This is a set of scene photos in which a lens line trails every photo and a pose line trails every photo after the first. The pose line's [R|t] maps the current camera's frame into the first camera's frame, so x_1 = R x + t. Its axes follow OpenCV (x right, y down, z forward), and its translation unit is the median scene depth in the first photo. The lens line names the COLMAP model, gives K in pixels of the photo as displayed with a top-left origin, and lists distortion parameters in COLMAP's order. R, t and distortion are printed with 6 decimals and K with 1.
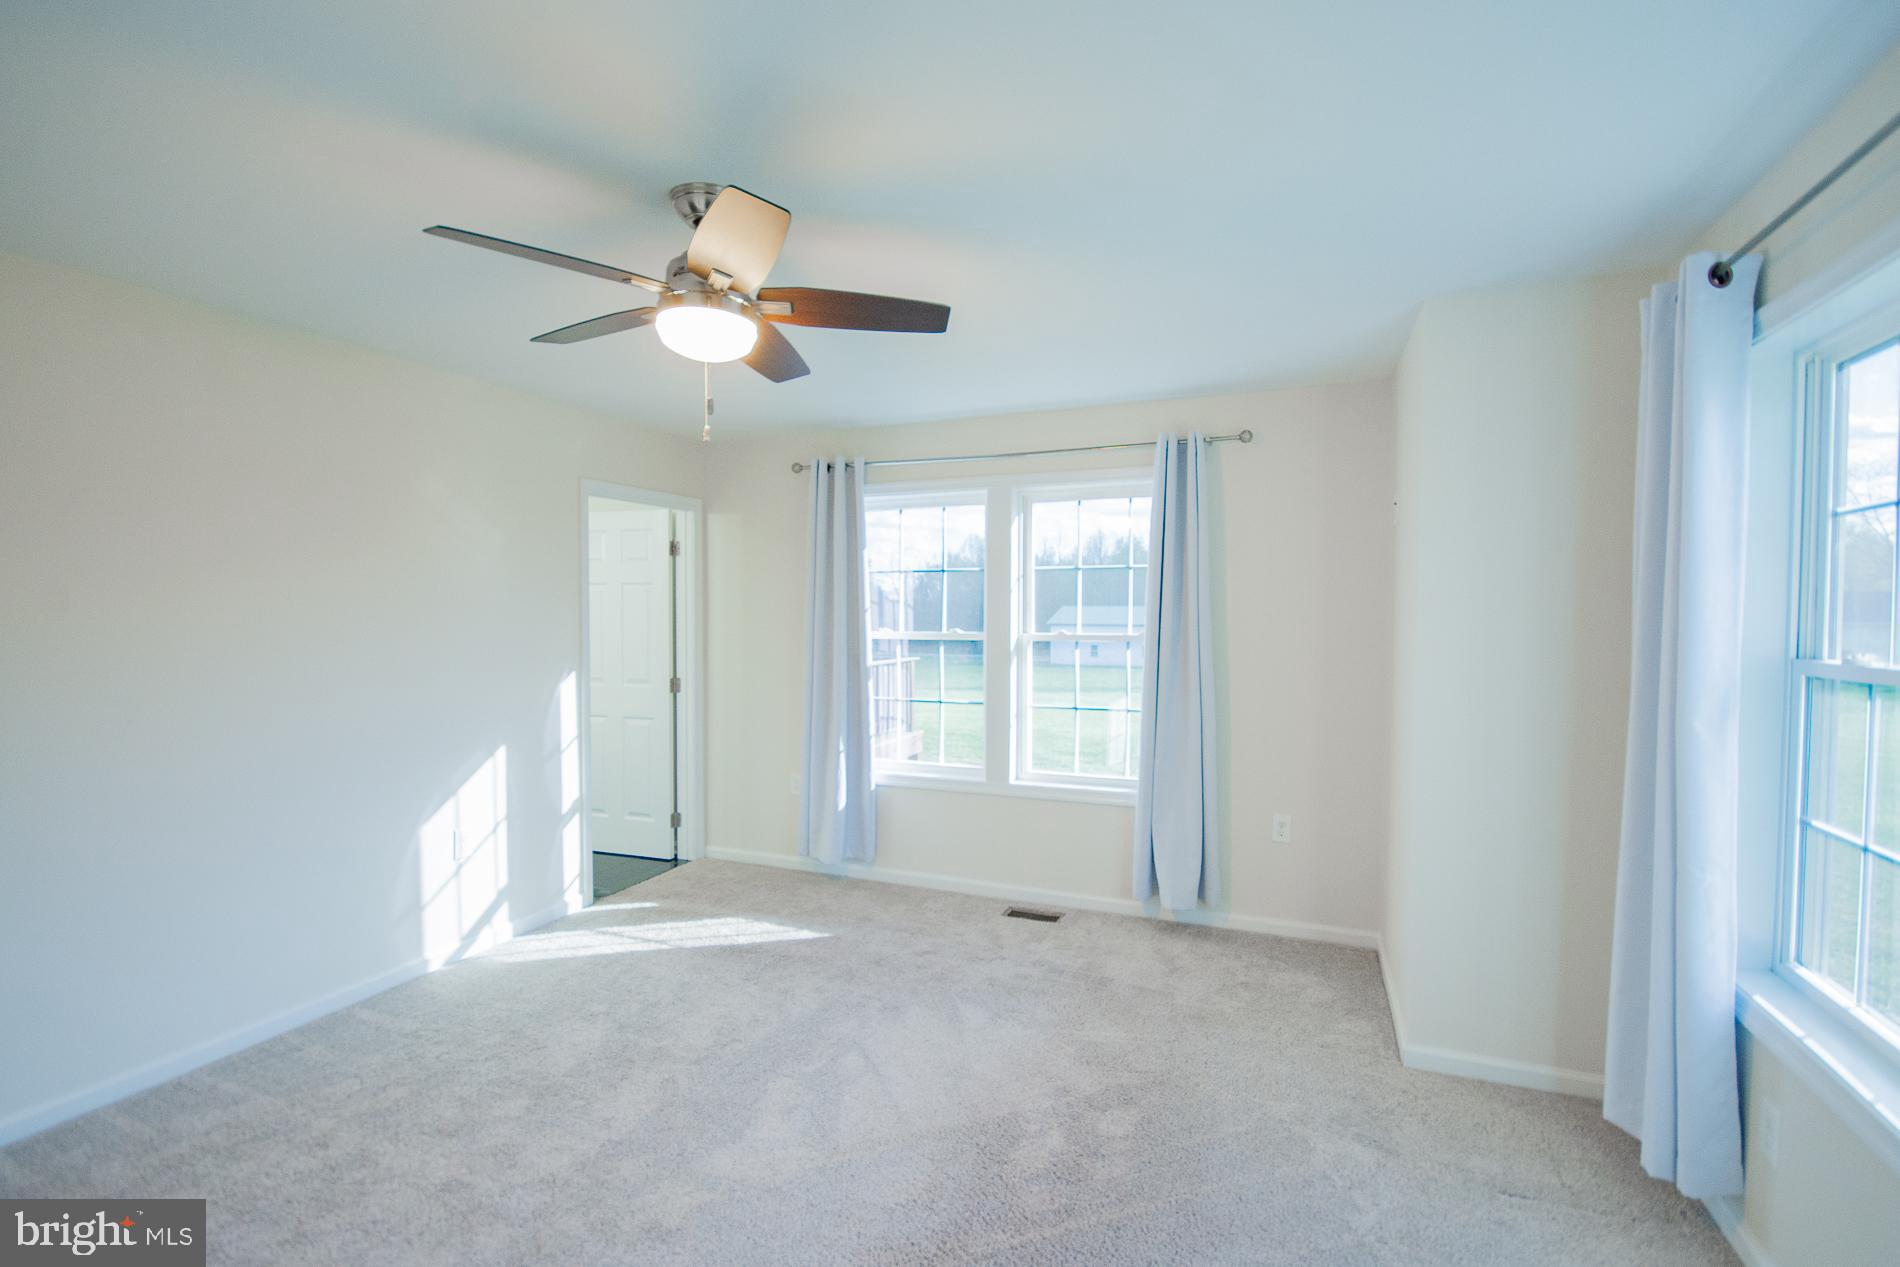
lens RADIAL K [[857.5, 0, 950.3], [0, 857.5, 644.2], [0, 0, 1]] dist [0.018091, -0.000645]
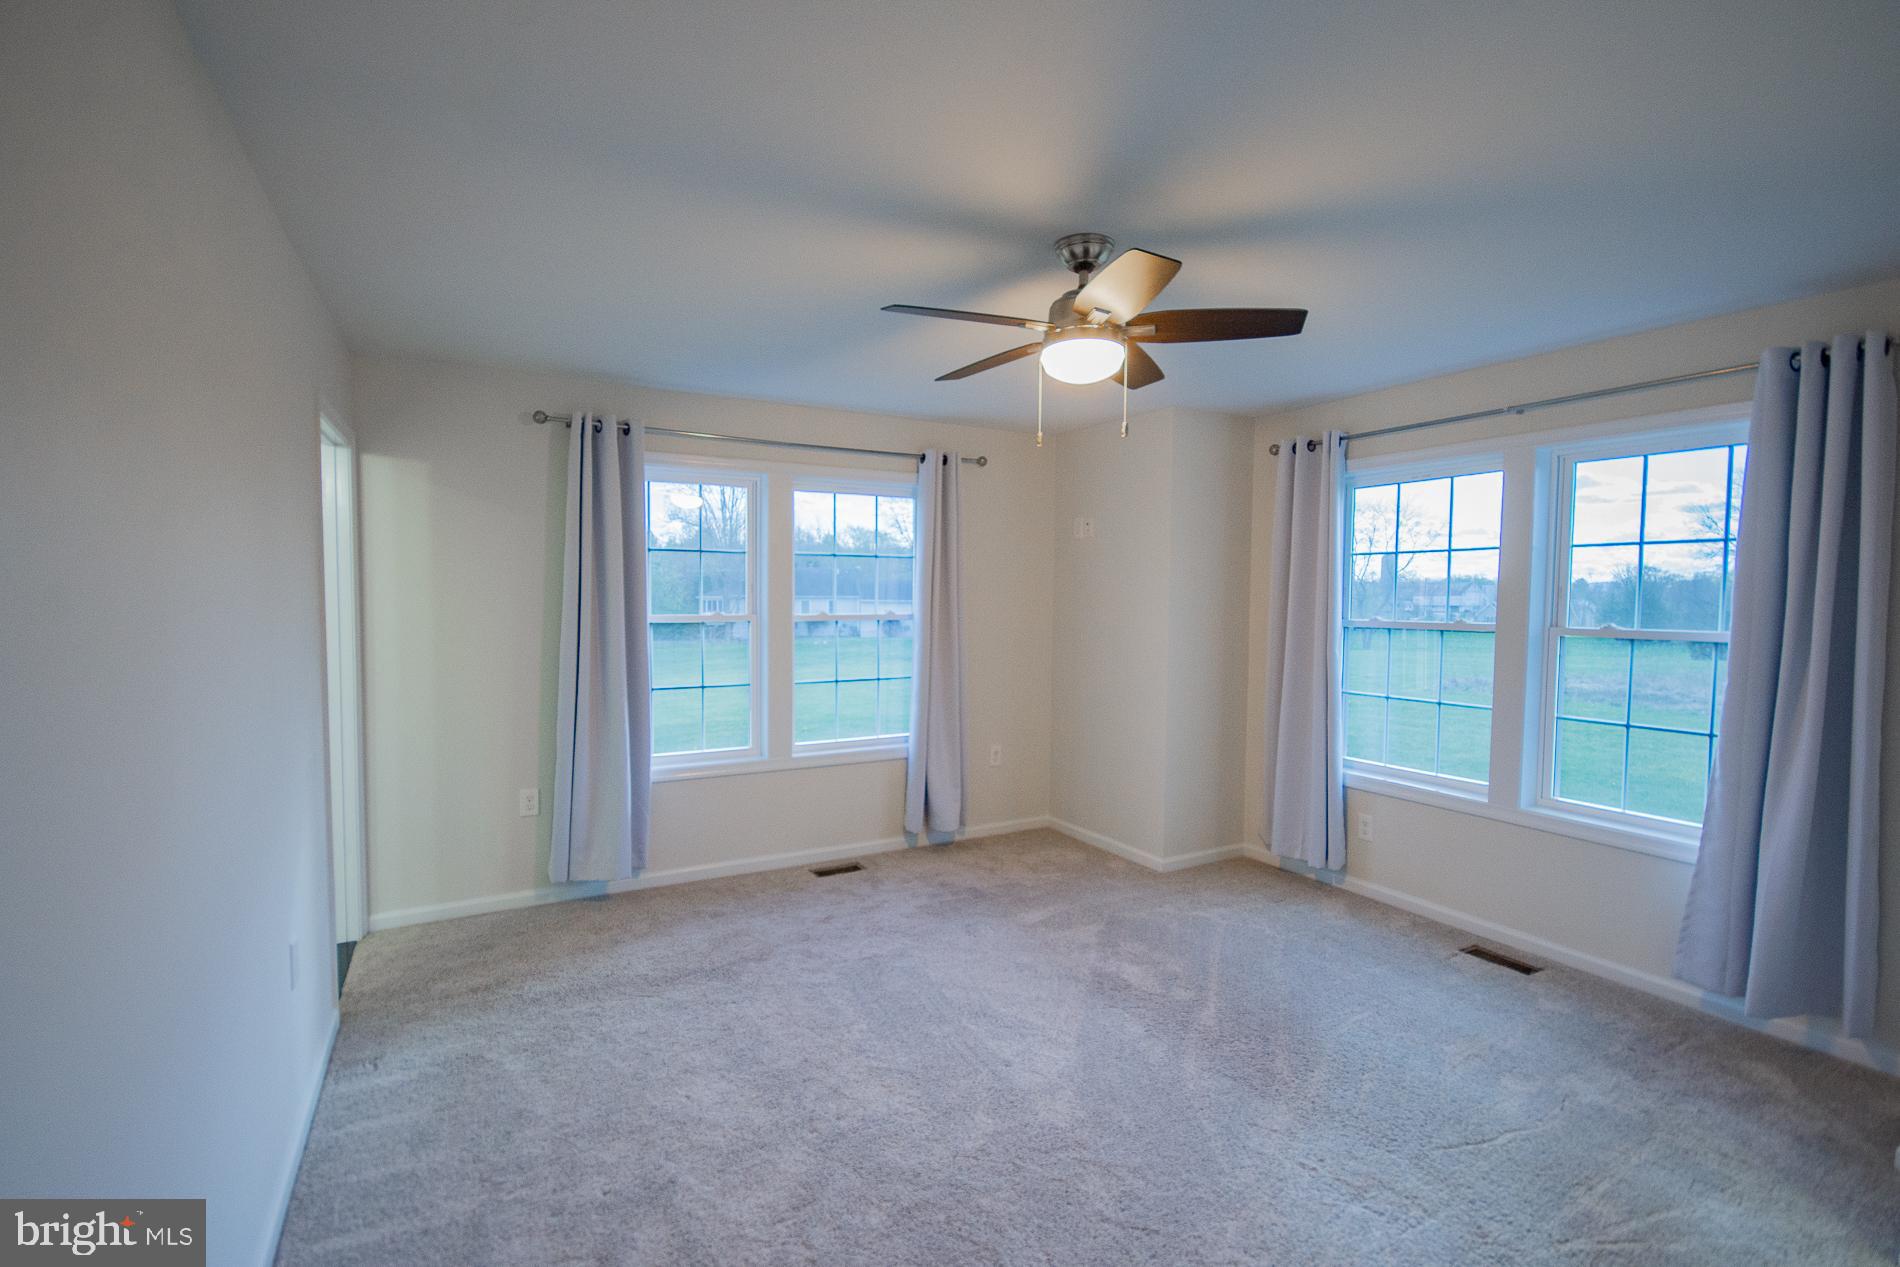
lens RADIAL K [[857.5, 0, 937.4], [0, 857.5, 641.0], [0, 0, 1]] dist [0.018091, -0.000645]
pose [[0.623649, -0.037322, 0.780813, -0.677058], [0.022656, 0.999303, 0.029669, -0.007791], [-0.781376, -0.000813, 0.624060, 0.215126]]
